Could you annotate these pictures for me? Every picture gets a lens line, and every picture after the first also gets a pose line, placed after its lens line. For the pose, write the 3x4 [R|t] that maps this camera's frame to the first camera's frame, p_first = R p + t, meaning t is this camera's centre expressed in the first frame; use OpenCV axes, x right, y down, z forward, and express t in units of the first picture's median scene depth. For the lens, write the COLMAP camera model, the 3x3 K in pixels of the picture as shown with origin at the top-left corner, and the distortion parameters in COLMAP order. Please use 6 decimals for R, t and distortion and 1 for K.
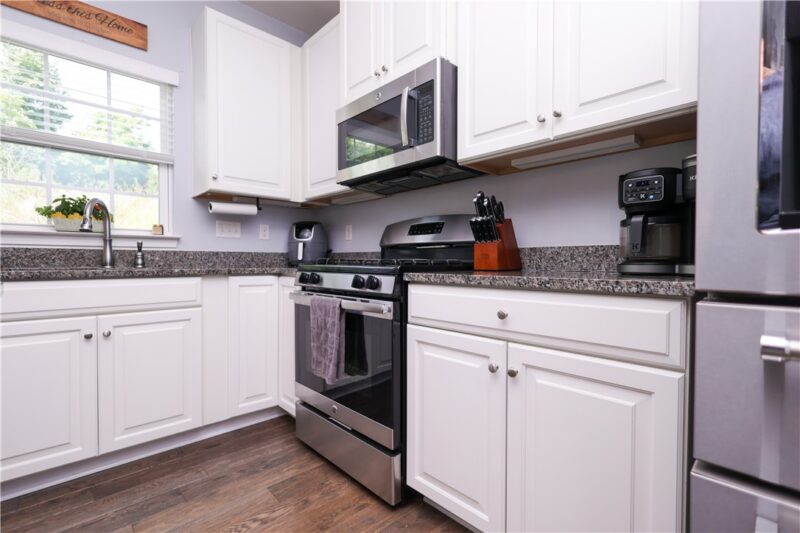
lens RADIAL K [[373.5, 0, 402.9], [0, 373.5, 263.5], [0, 0, 1]] dist [0.019410, 0.000164]
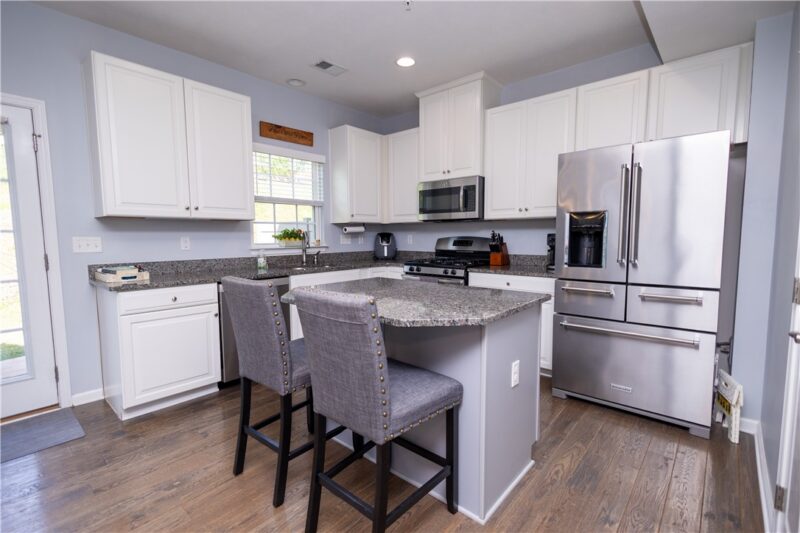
lens RADIAL K [[373.5, 0, 402.9], [0, 373.5, 263.5], [0, 0, 1]] dist [0.019410, 0.000164]
pose [[0.994839, -0.014925, 0.100362, -0.543123], [0.006998, 0.996860, 0.078873, -0.165748], [-0.101224, -0.077763, 0.991820, -1.163704]]
